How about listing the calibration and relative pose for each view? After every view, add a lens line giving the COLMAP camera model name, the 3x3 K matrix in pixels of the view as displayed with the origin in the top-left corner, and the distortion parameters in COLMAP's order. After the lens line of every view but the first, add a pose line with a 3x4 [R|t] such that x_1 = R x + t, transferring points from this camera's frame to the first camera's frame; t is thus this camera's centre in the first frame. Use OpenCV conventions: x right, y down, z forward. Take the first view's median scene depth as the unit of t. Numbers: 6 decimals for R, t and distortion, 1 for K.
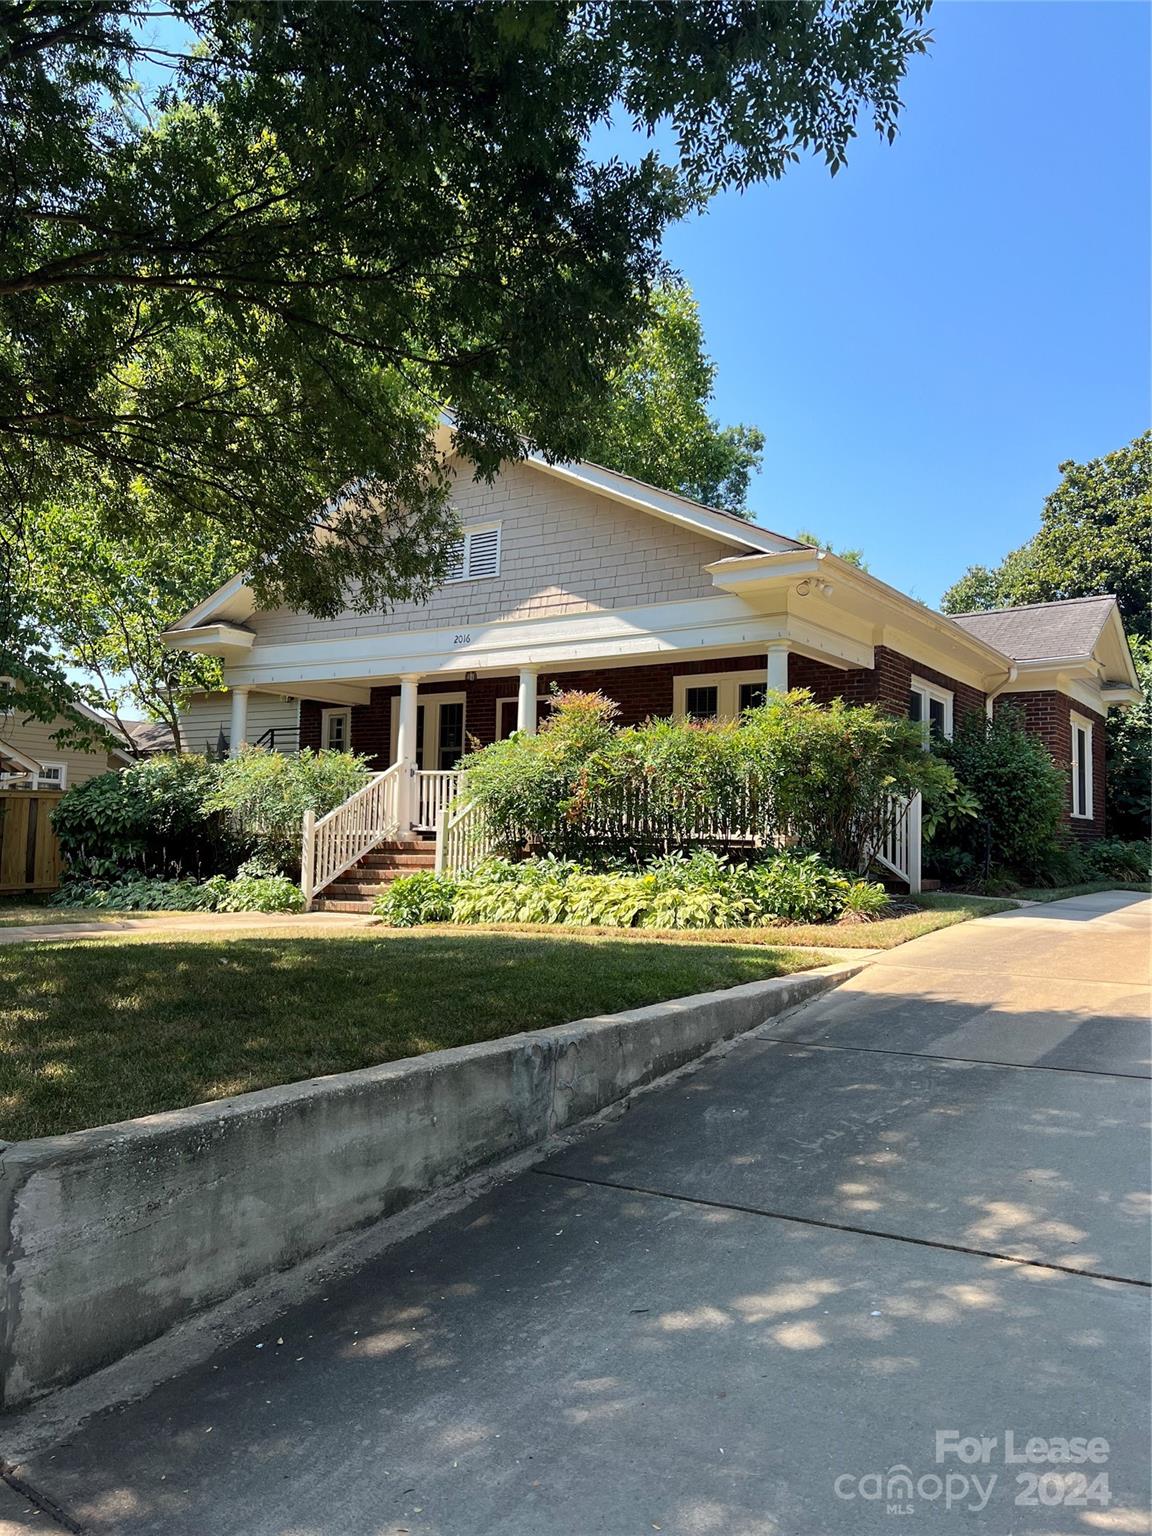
lens RADIAL K [[1155.5, 0, 578.6], [0, 1155.5, 763.6], [0, 0, 1]] dist [0.043284, -0.042826]
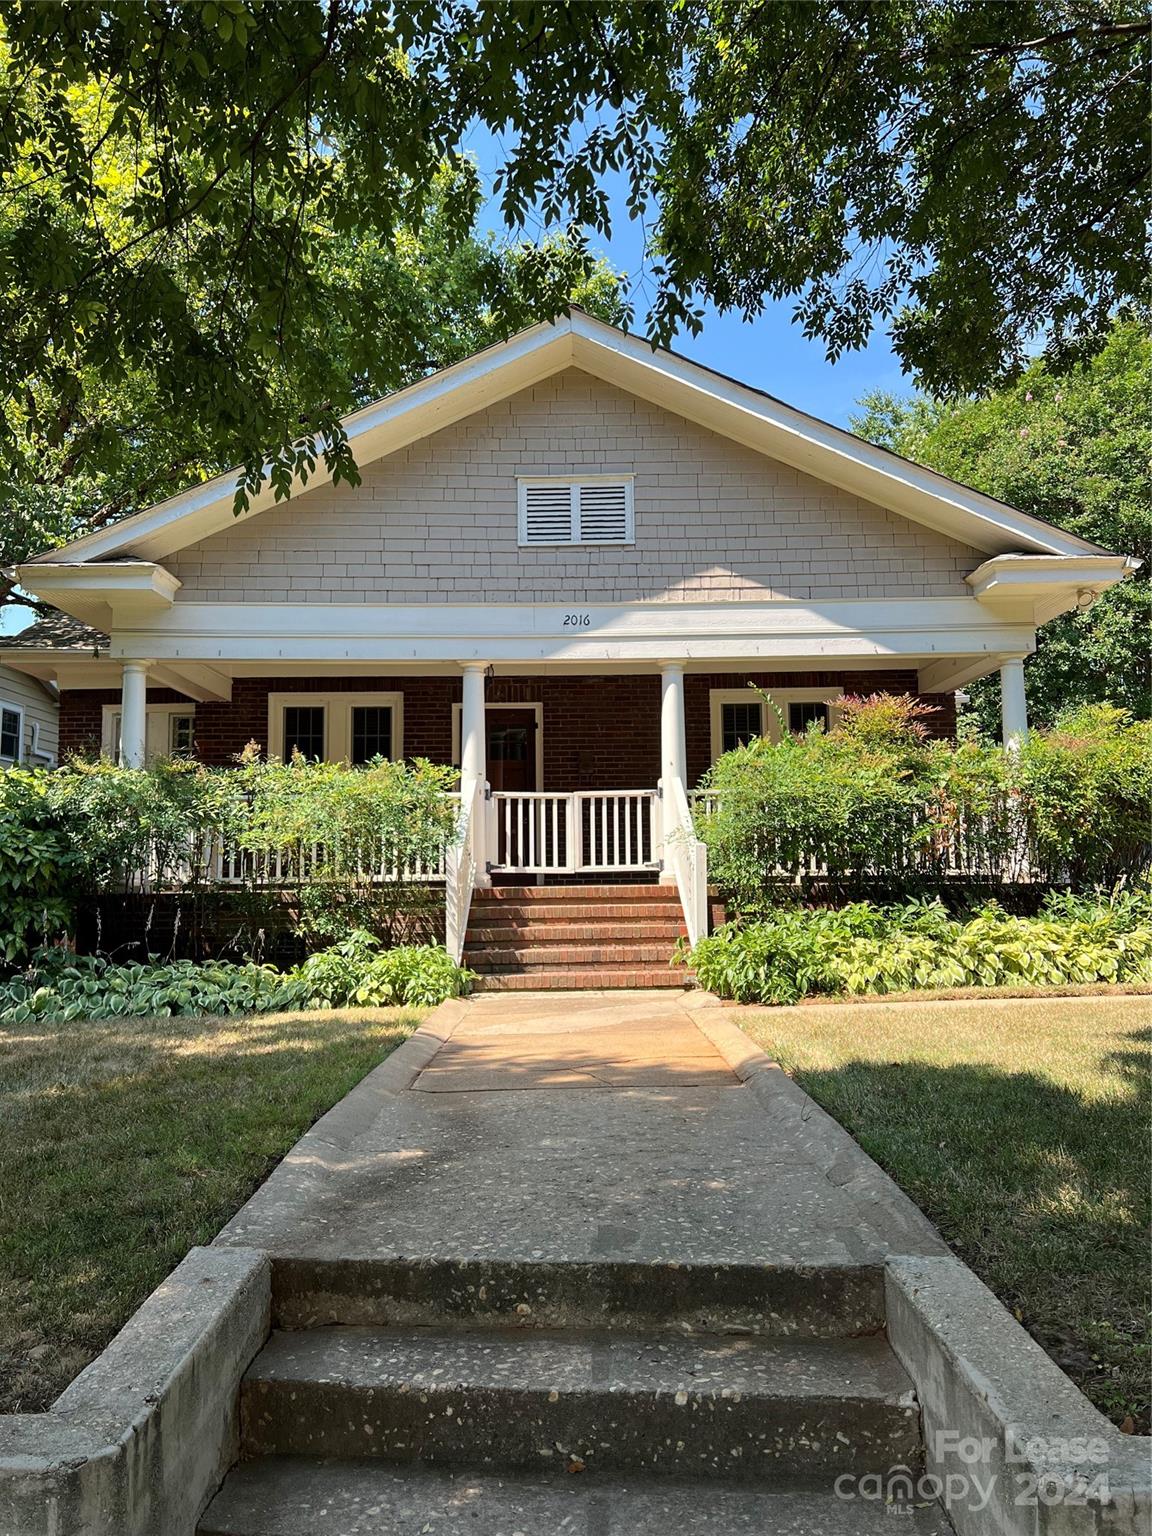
lens RADIAL K [[1155.5, 0, 575.7], [0, 1155.5, 774.3], [0, 0, 1]] dist [0.043284, -0.042826]
pose [[0.839392, 0.025833, 0.542913, -0.519925], [-0.013804, 0.999561, -0.026219, 0.014220], [-0.543352, 0.014513, 0.839380, 0.366295]]
